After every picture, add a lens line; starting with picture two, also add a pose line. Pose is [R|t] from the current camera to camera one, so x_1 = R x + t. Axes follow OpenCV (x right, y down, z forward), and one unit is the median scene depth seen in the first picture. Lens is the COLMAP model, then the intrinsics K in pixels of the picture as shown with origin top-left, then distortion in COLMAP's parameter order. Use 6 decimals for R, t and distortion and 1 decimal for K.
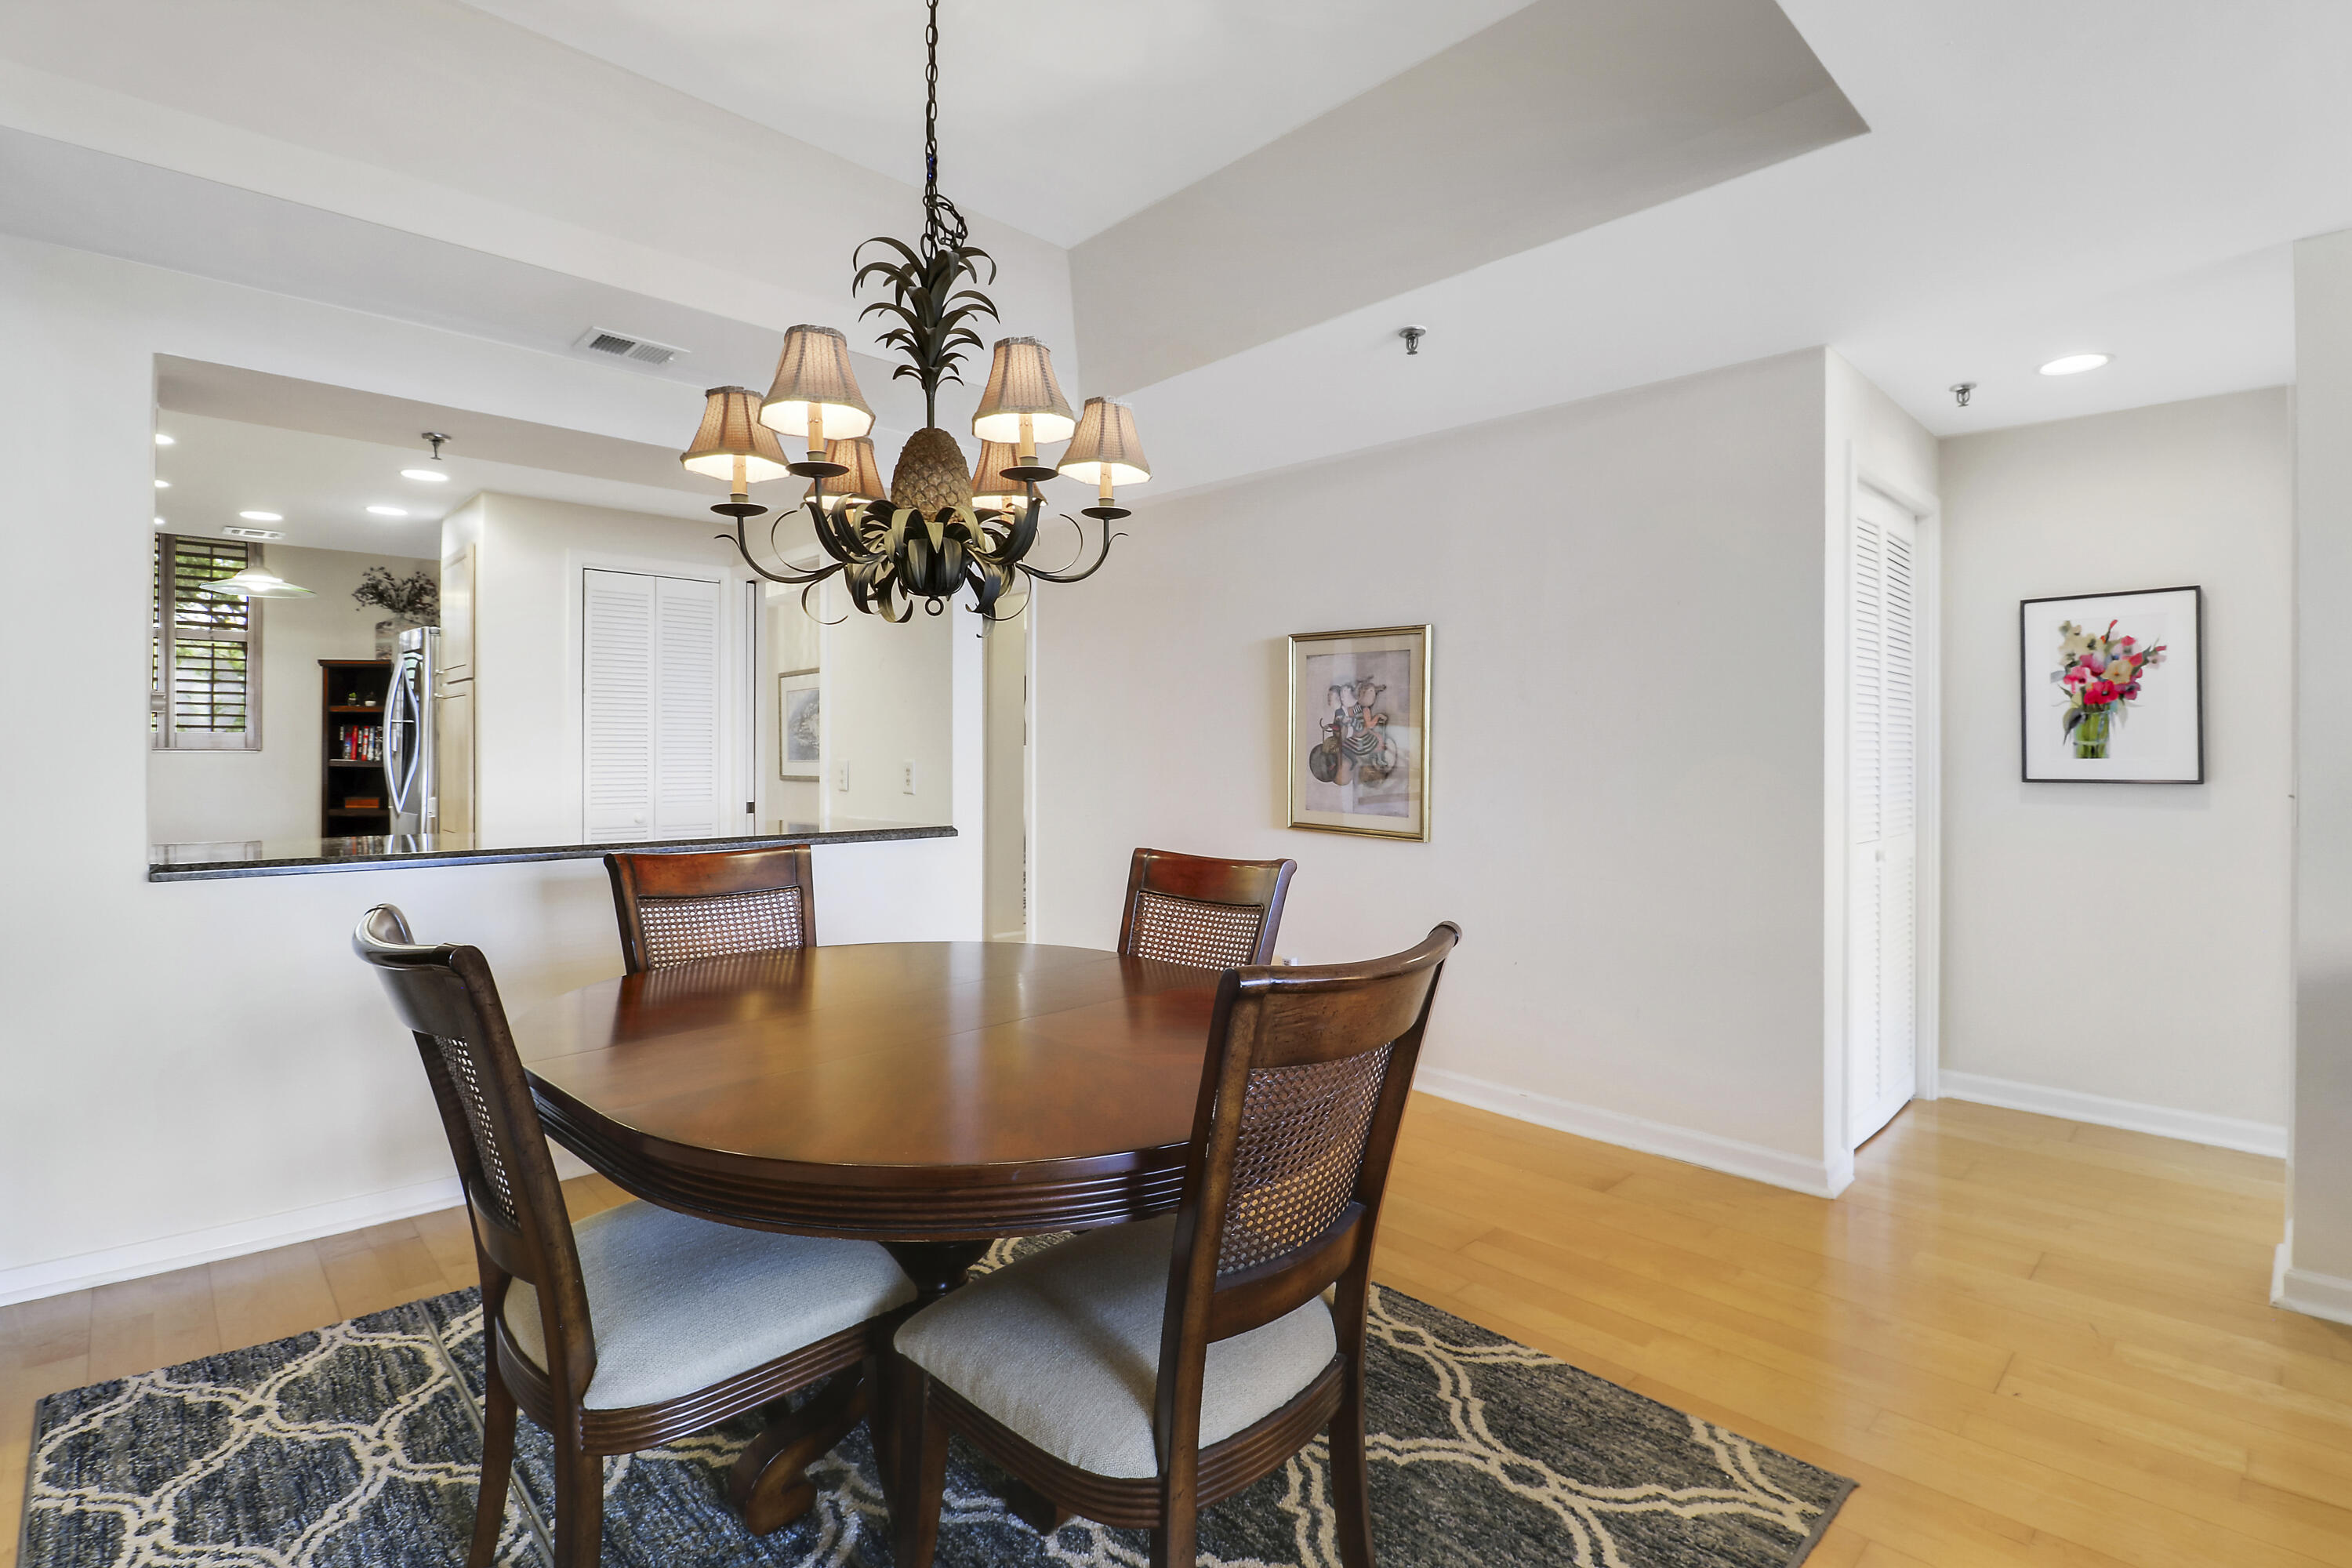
lens RADIAL K [[1112.3, 0, 1171.1], [0, 1112.3, 765.4], [0, 0, 1]] dist [0.009463, -0.013594]
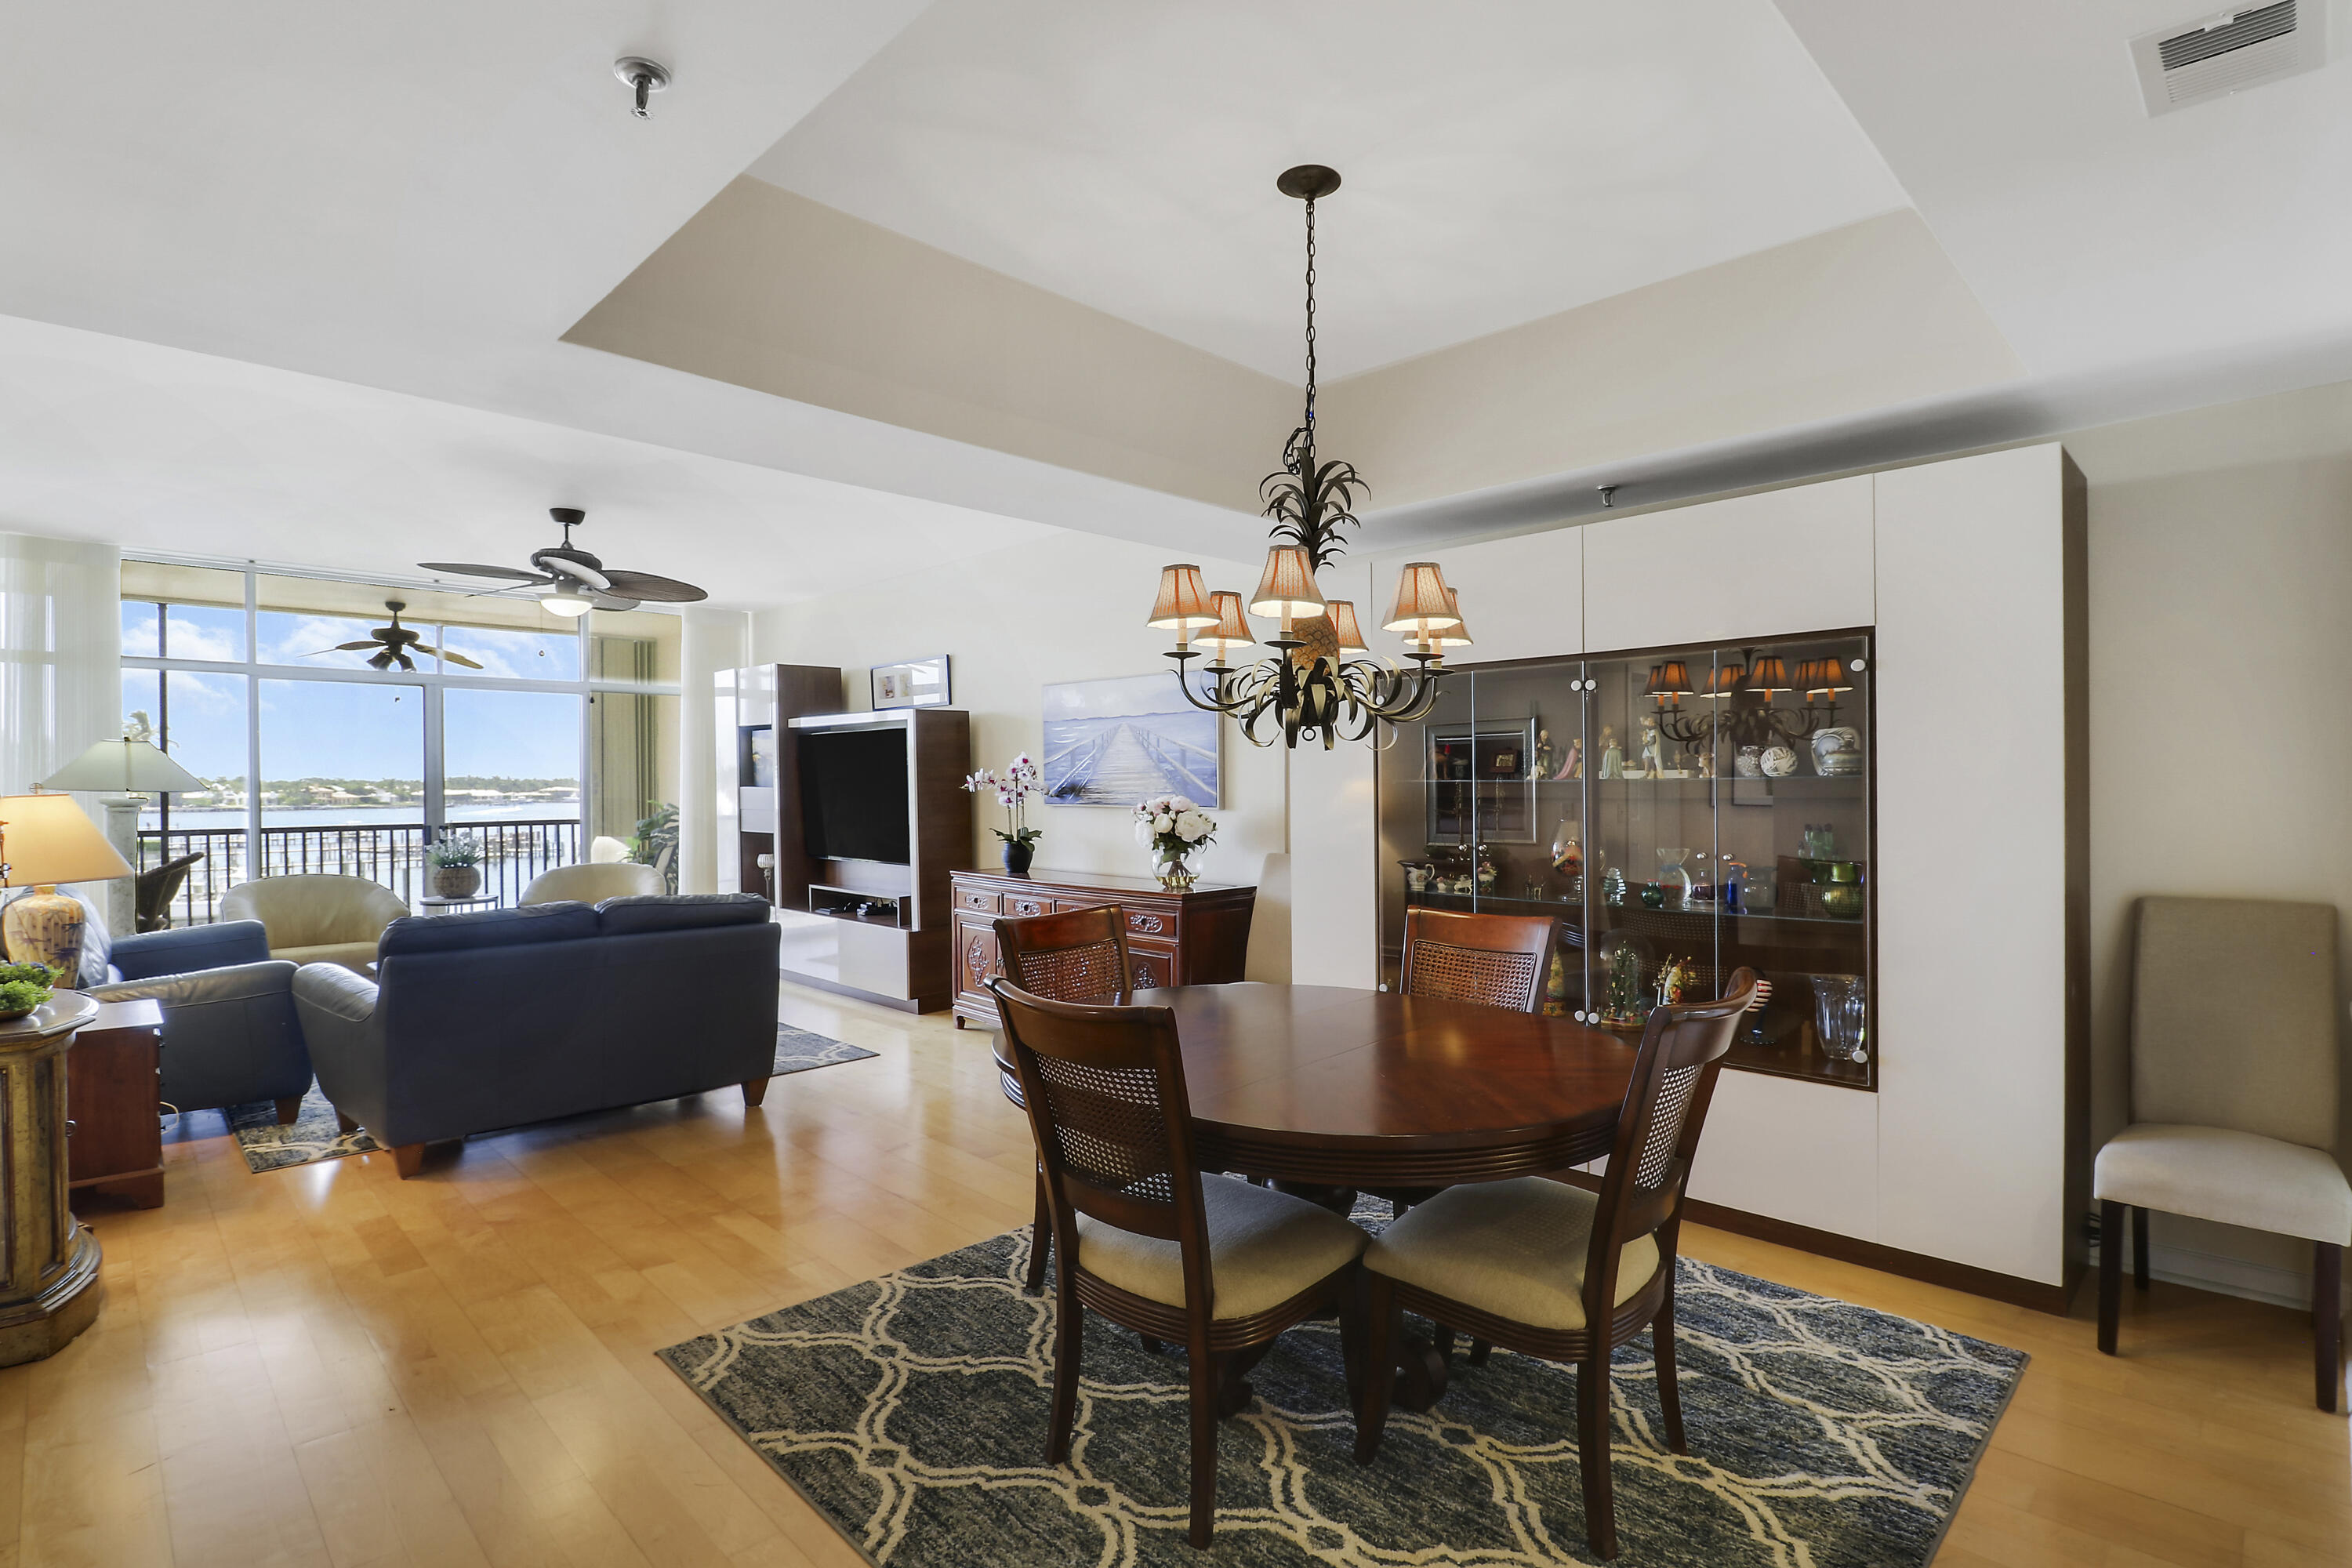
lens RADIAL K [[1112.3, 0, 1218.5], [0, 1112.3, 785.8], [0, 0, 1]] dist [0.009463, -0.013594]
pose [[-0.998595, 0.002219, -0.052951, -0.024681], [0.001295, 0.999847, 0.017467, -0.075675], [0.052981, 0.017374, -0.998444, 1.662991]]
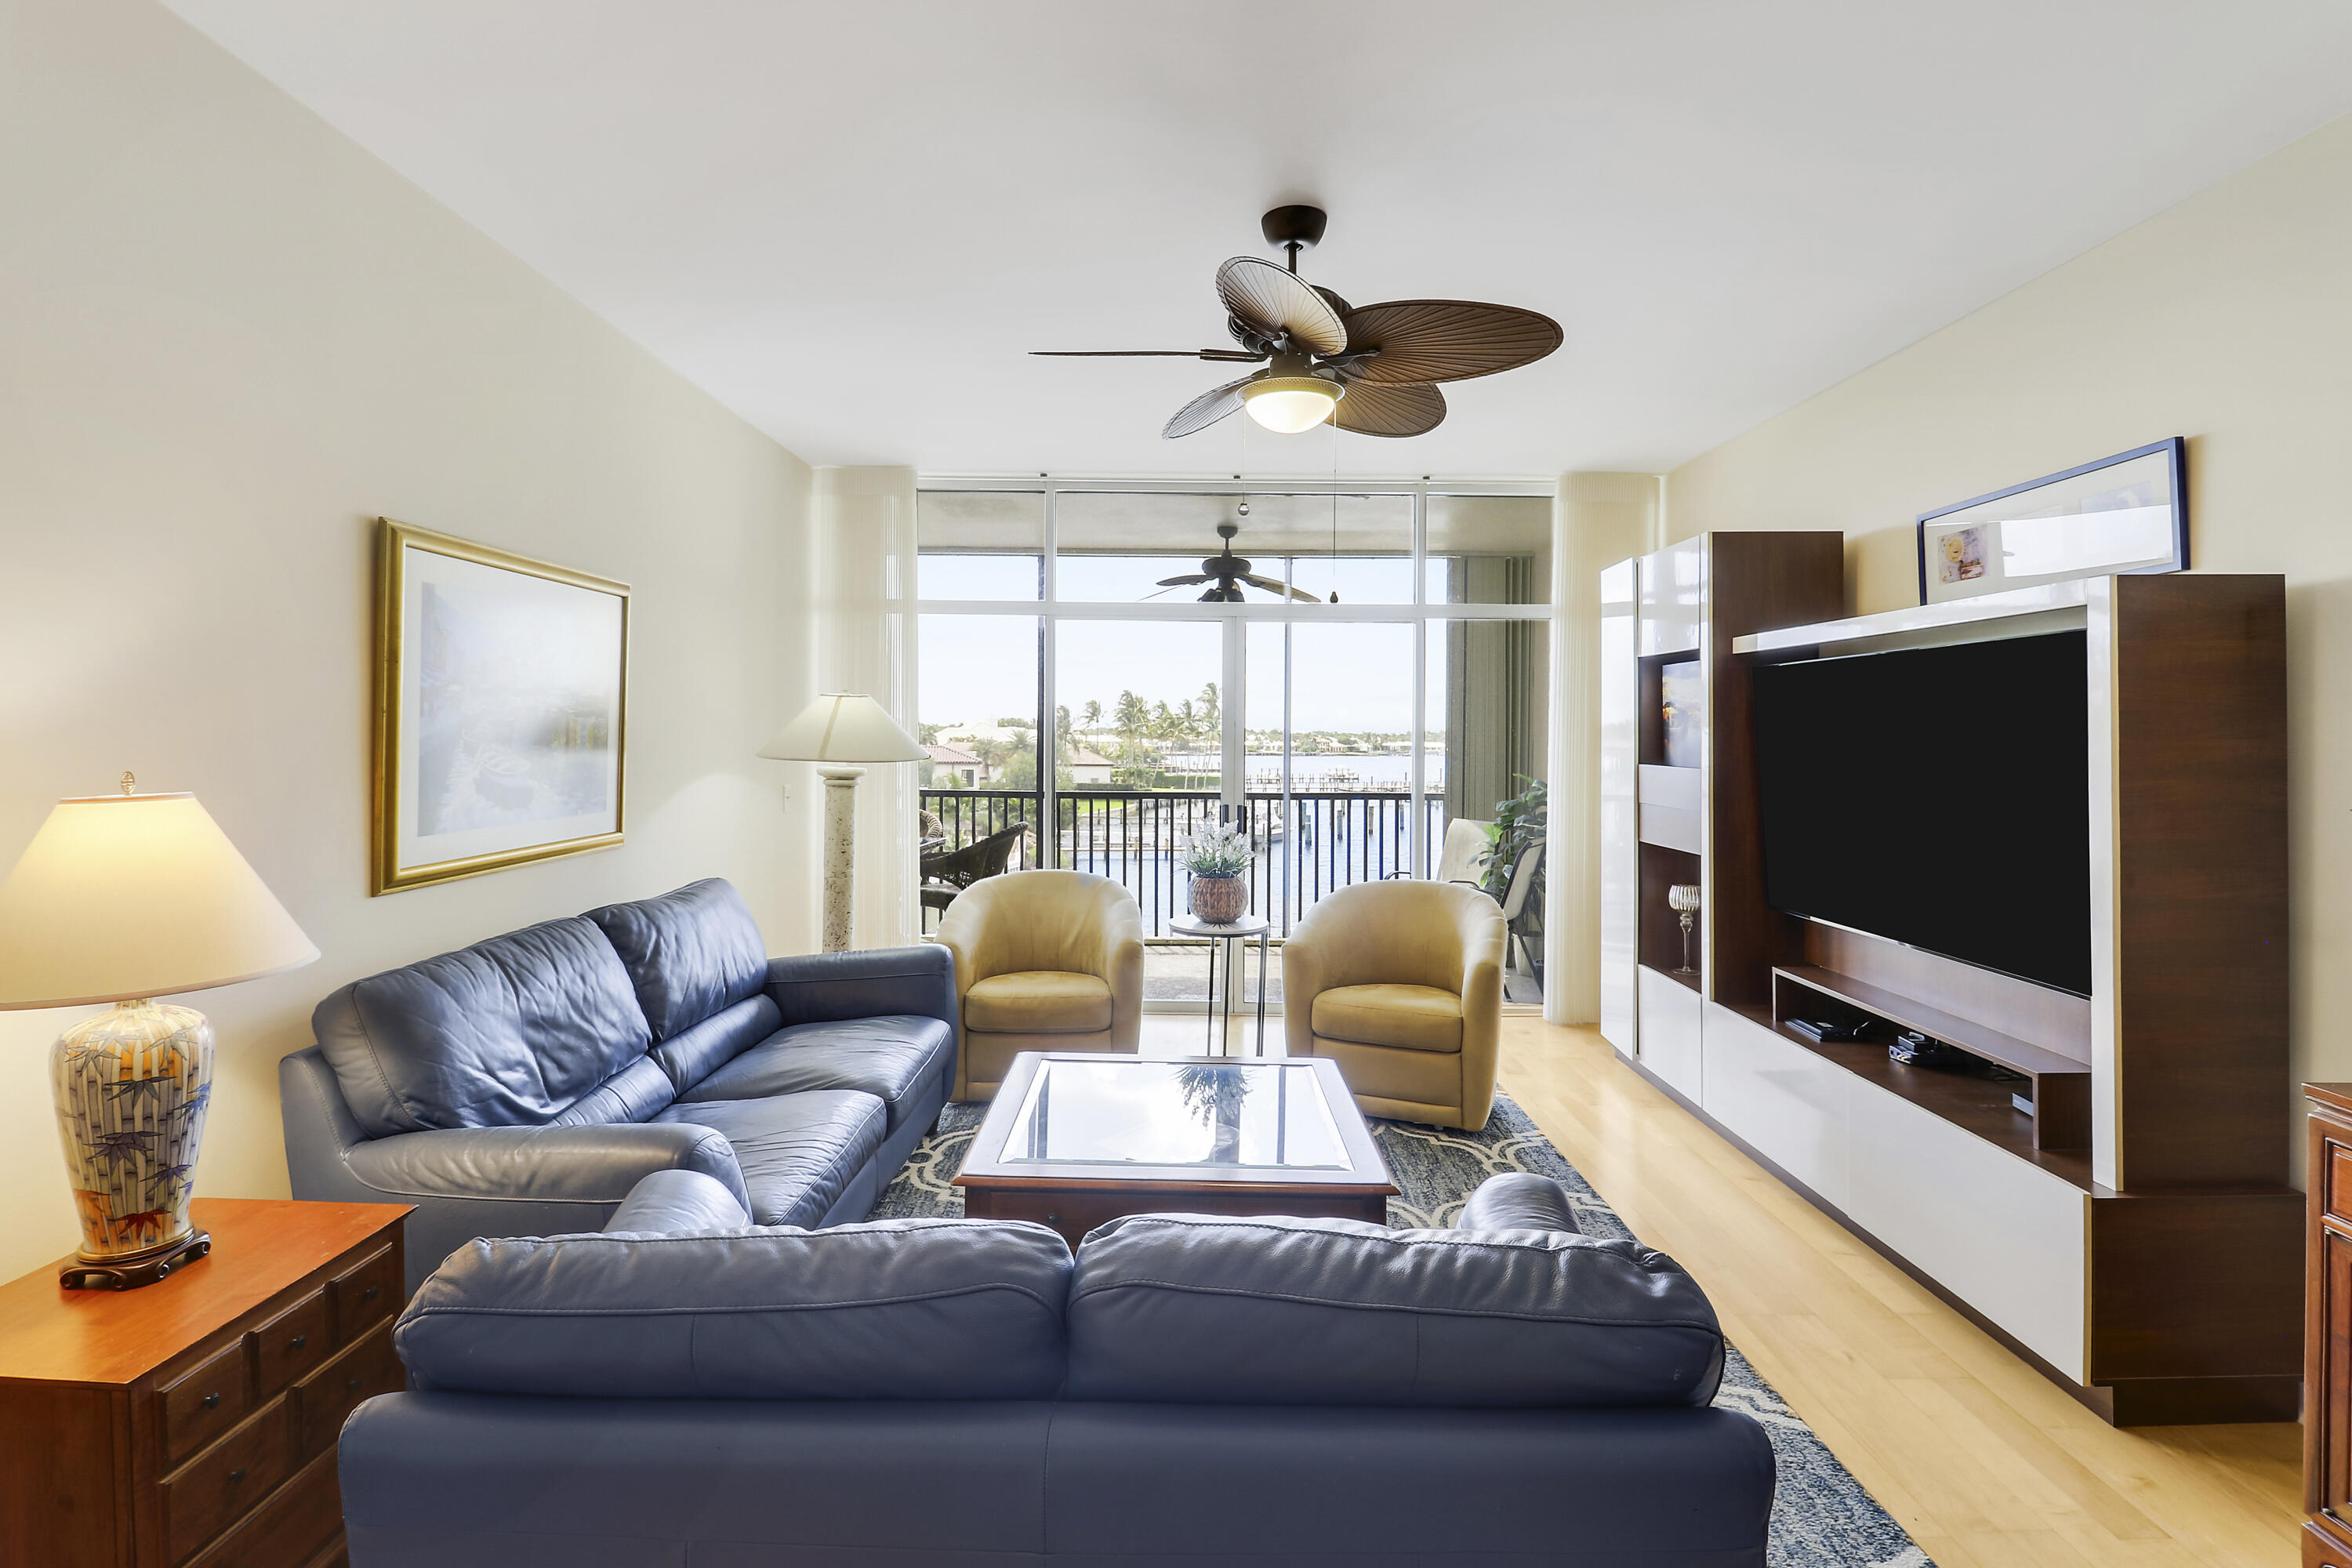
lens RADIAL K [[1112.3, 0, 1177.7], [0, 1112.3, 729.0], [0, 0, 1]] dist [0.009463, -0.013594]
pose [[-0.725476, -0.004202, 0.688234, 0.430092], [-0.000253, 0.999983, 0.005840, -0.085079], [-0.688247, 0.004062, -0.725465, 0.361608]]
